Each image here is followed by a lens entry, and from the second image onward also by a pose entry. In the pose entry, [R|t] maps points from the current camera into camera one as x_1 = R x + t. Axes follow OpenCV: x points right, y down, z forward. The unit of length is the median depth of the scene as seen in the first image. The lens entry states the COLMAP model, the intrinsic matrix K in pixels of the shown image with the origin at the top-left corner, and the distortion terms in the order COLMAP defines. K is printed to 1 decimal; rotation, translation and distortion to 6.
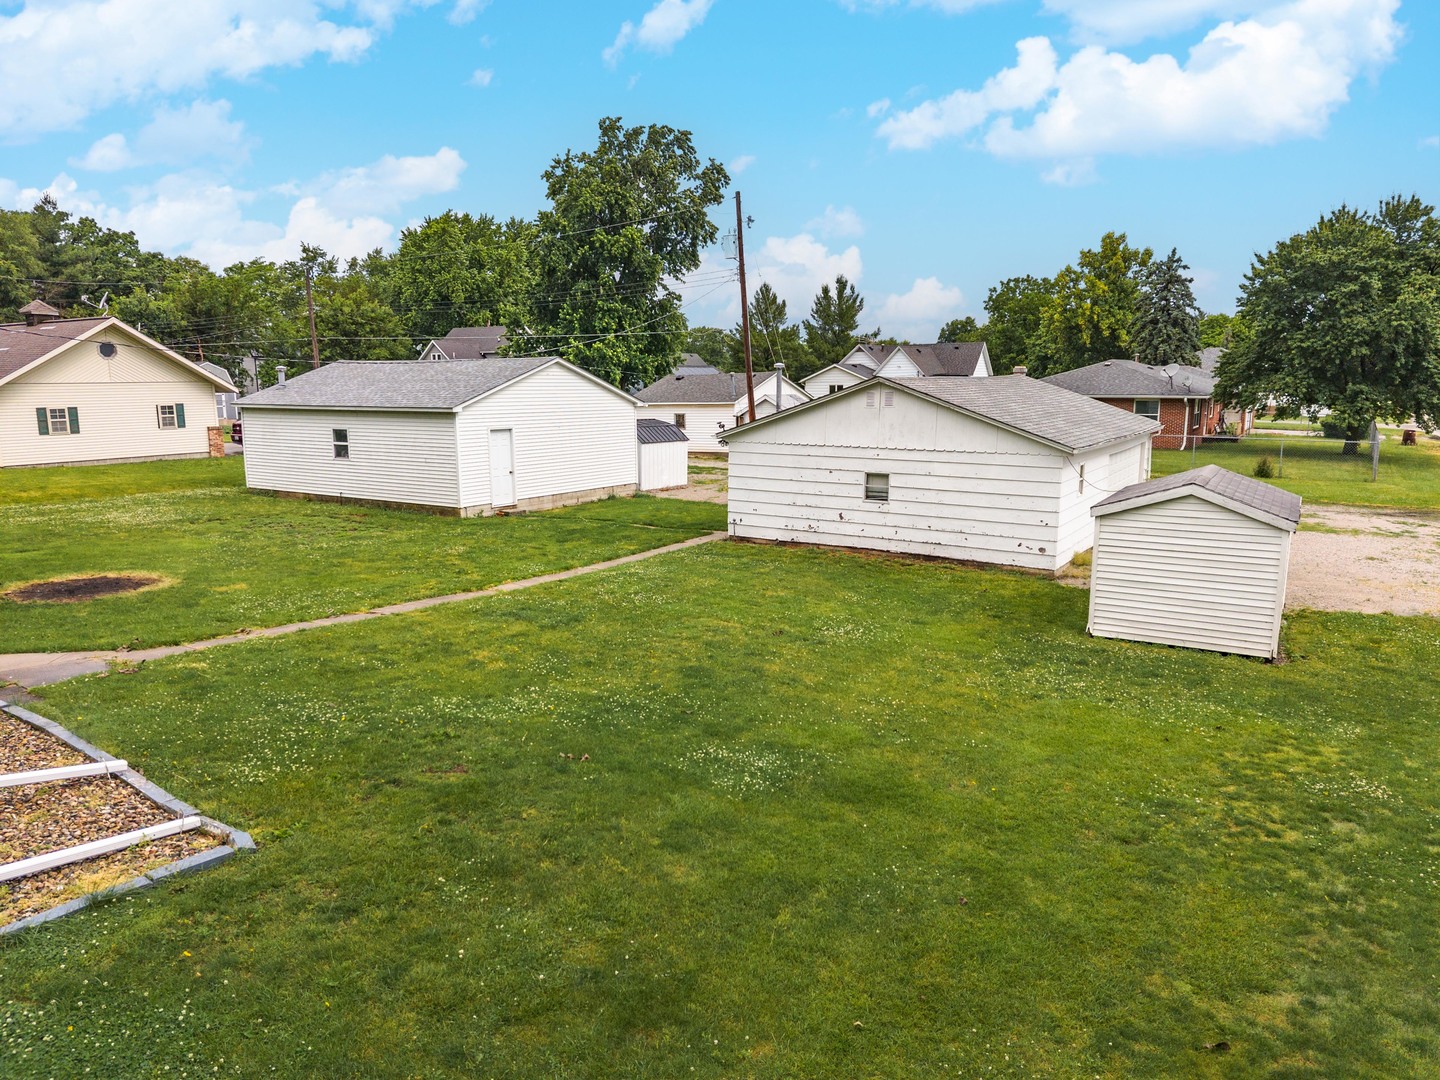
lens RADIAL K [[951.4, 0, 720.0], [0, 951.4, 540.0], [0, 0, 1]] dist [0.072511, -0.089936]
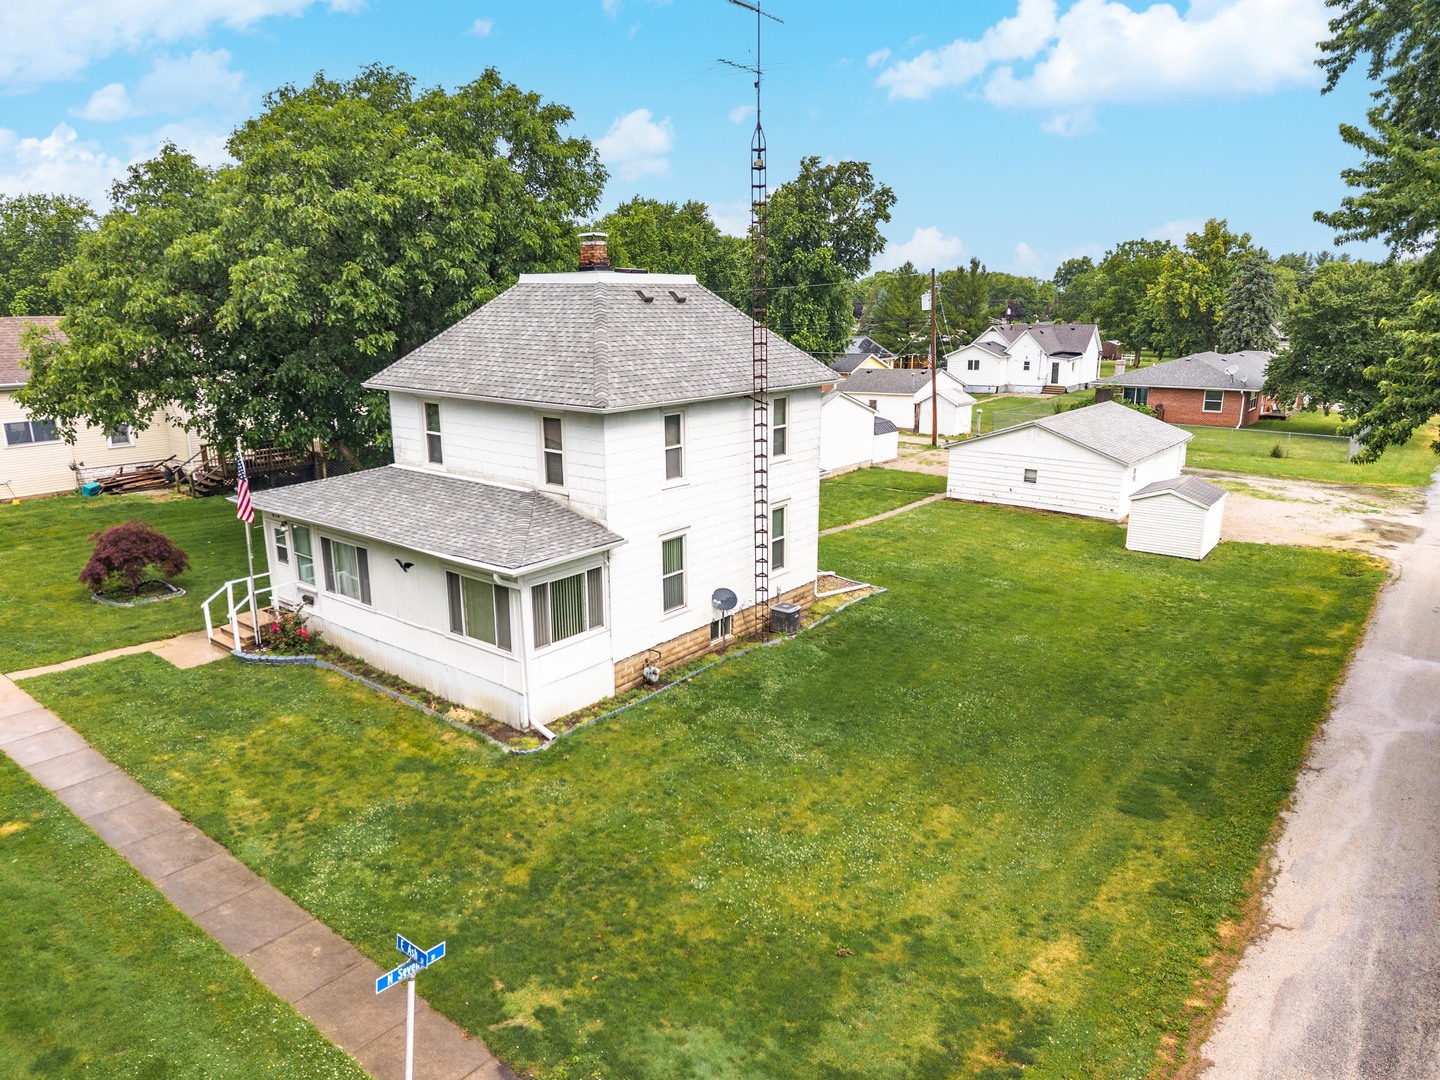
lens RADIAL K [[951.4, 0, 720.0], [0, 951.4, 540.0], [0, 0, 1]] dist [0.072511, -0.089936]
pose [[0.994979, 0.024406, -0.097066, -0.206657], [-0.016663, 0.996672, 0.079799, -0.051833], [0.098691, -0.077781, 0.992074, -0.778726]]
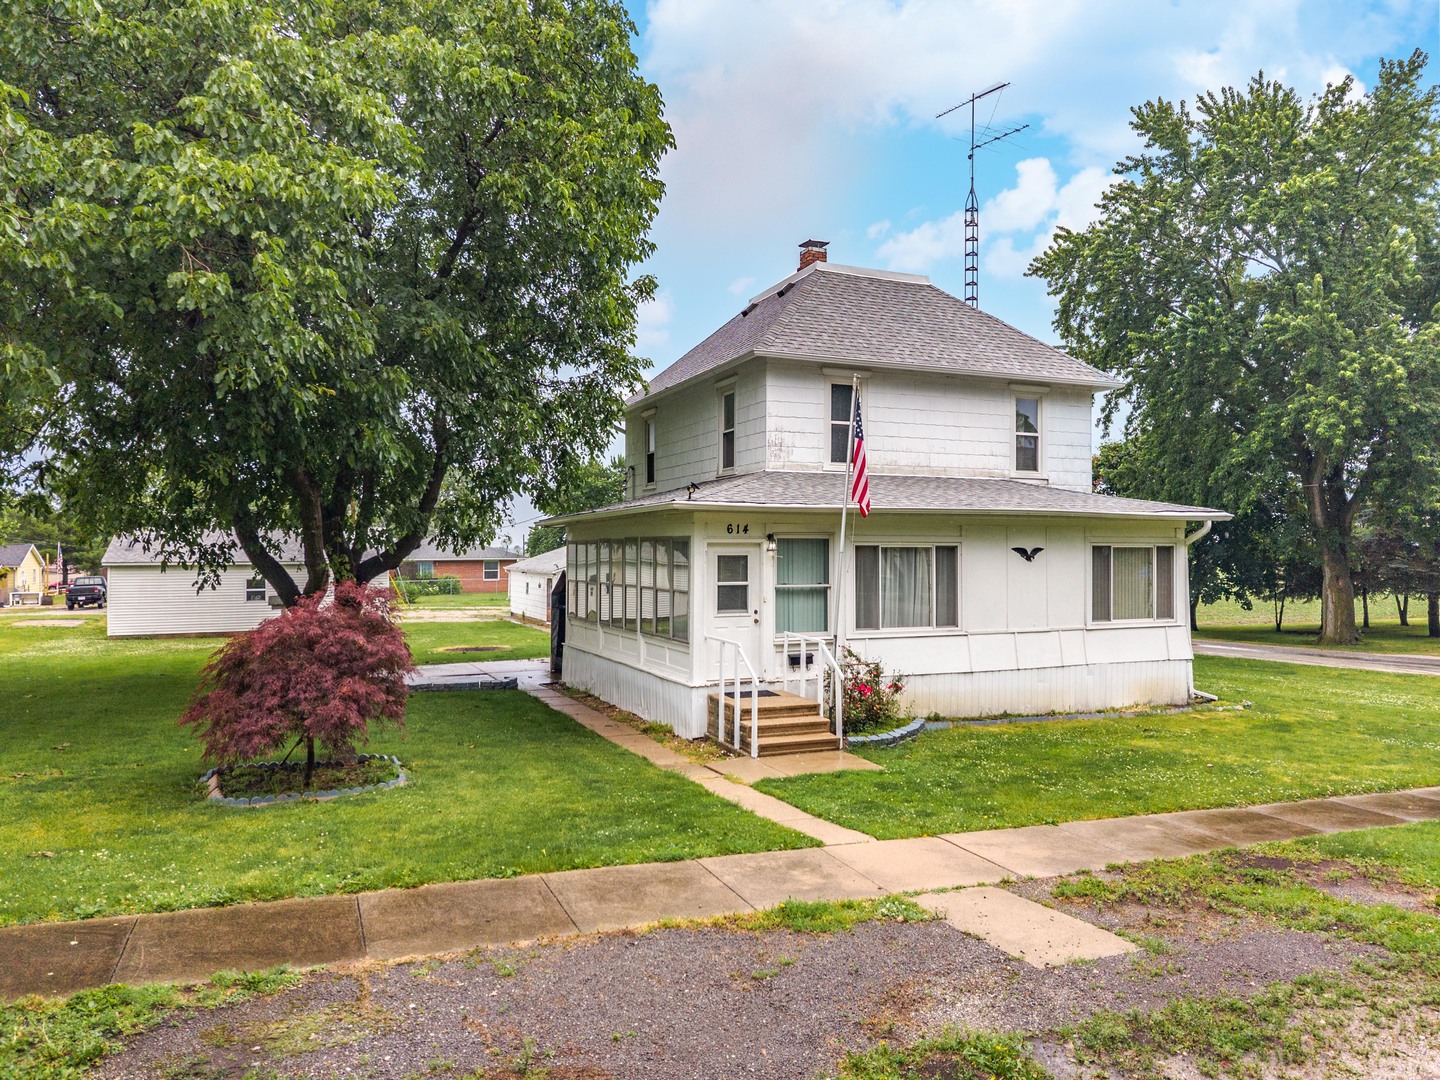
lens RADIAL K [[951.4, 0, 720.0], [0, 951.4, 540.0], [0, 0, 1]] dist [0.072511, -0.089936]
pose [[0.555845, 0.010213, 0.831224, -1.116793], [0.139103, 0.984683, -0.105118, 0.058740], [-0.819565, 0.174055, 0.545910, -0.232578]]
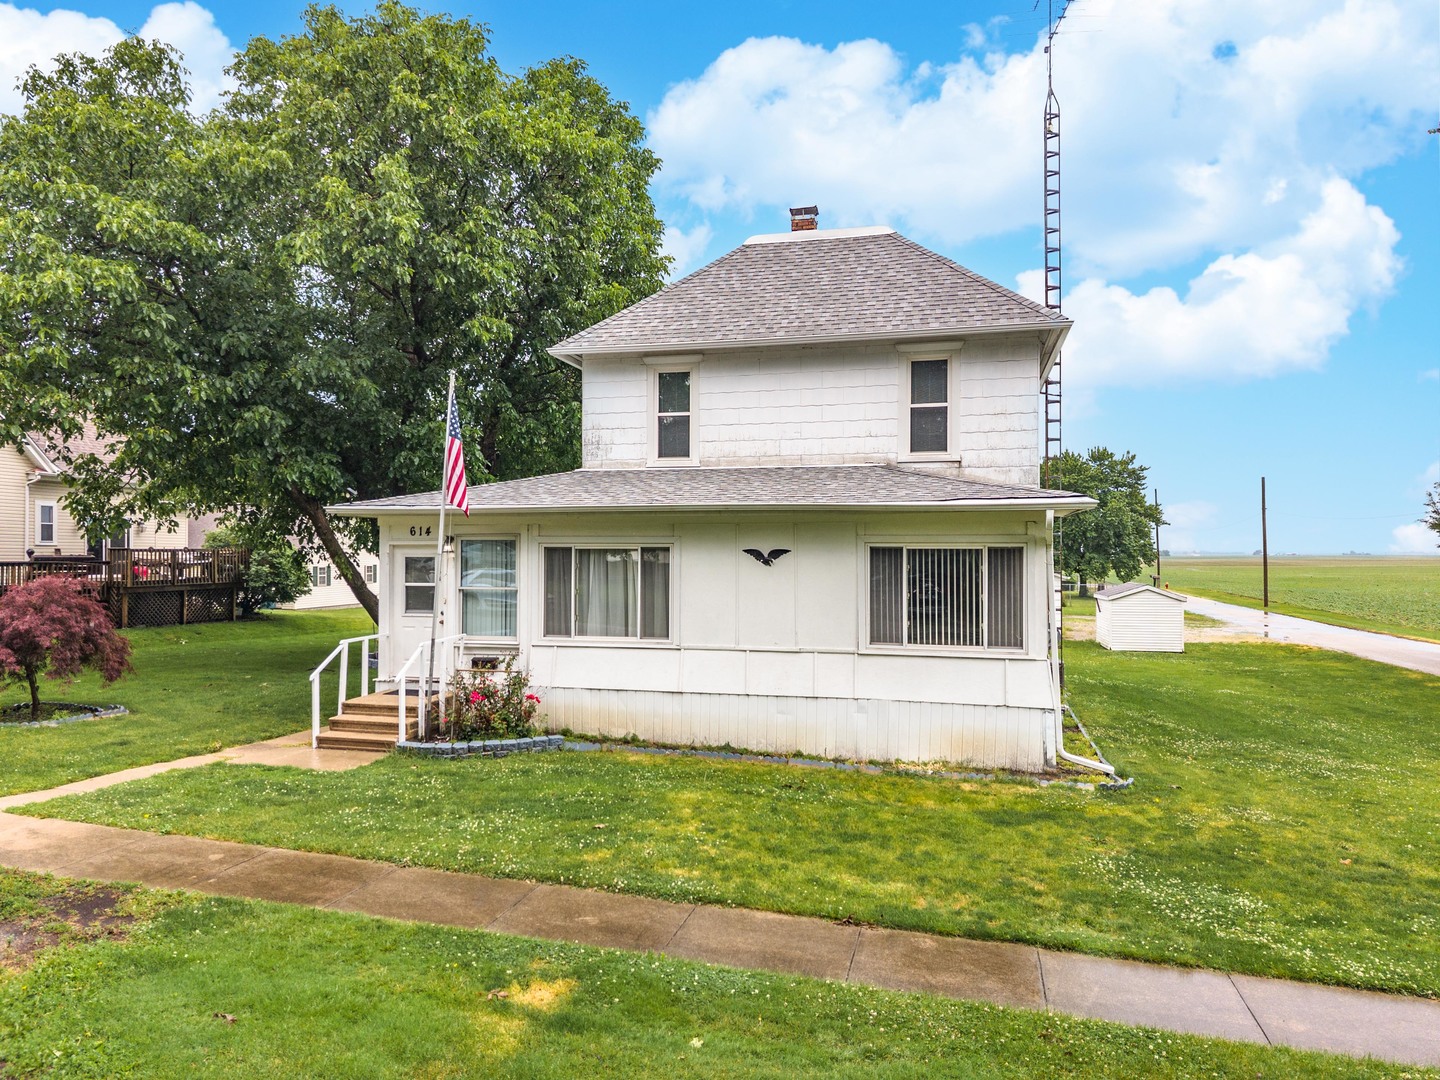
lens RADIAL K [[950.4, 0, 724.1], [0, 950.4, 550.6], [0, 0, 1]] dist [0.039384, -0.033282]
pose [[0.948084, 0.004053, 0.317993, -0.695238], [0.051007, 0.985035, -0.164632, 0.106180], [-0.313901, 0.172305, 0.933690, -0.506499]]
